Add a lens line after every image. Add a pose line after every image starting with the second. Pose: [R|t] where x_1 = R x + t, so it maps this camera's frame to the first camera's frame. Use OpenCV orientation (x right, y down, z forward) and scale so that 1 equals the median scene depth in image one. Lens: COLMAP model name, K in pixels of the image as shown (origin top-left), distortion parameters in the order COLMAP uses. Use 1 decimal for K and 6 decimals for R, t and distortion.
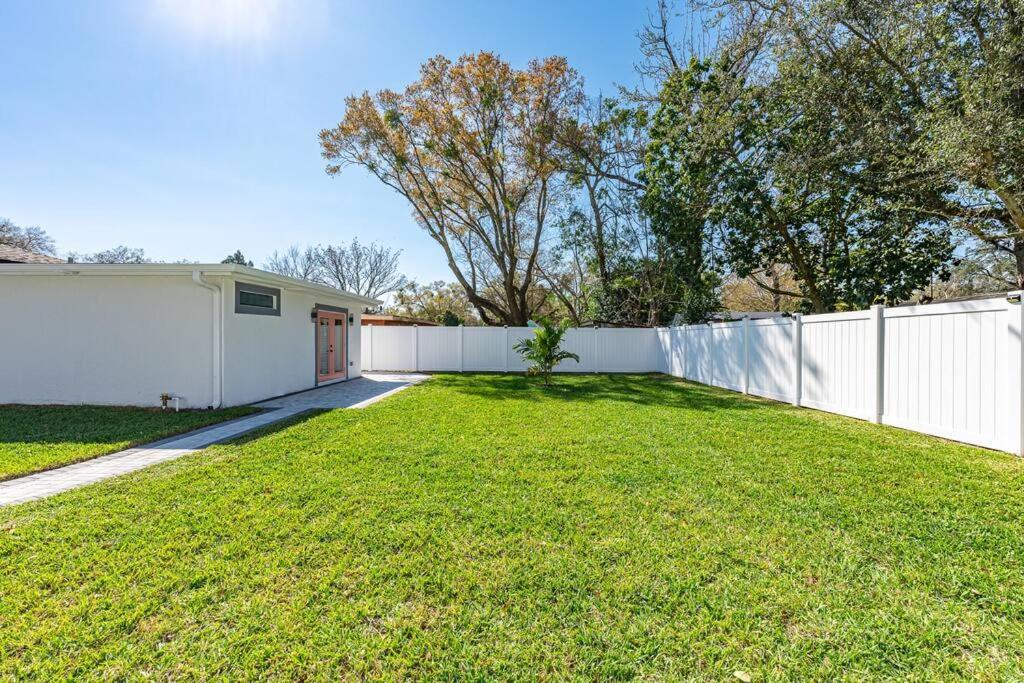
lens RADIAL K [[404.8, 0, 512.0], [0, 404.8, 341.5], [0, 0, 1]] dist [-0.003608, -0.000279]
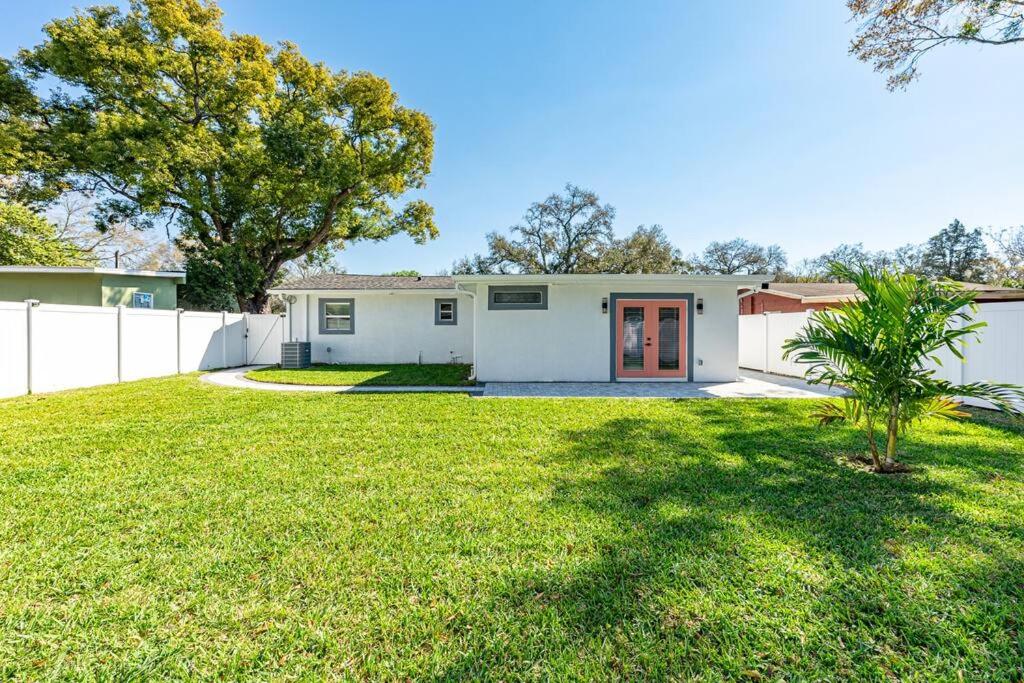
lens RADIAL K [[405.1, 0, 515.2], [0, 405.1, 340.0], [0, 0, 1]] dist [0.000227, -0.000172]
pose [[0.049022, 0.023024, -0.998532, 0.223903], [-0.011287, 0.999683, 0.022496, -0.001551], [0.998734, 0.010168, 0.049267, 0.361753]]
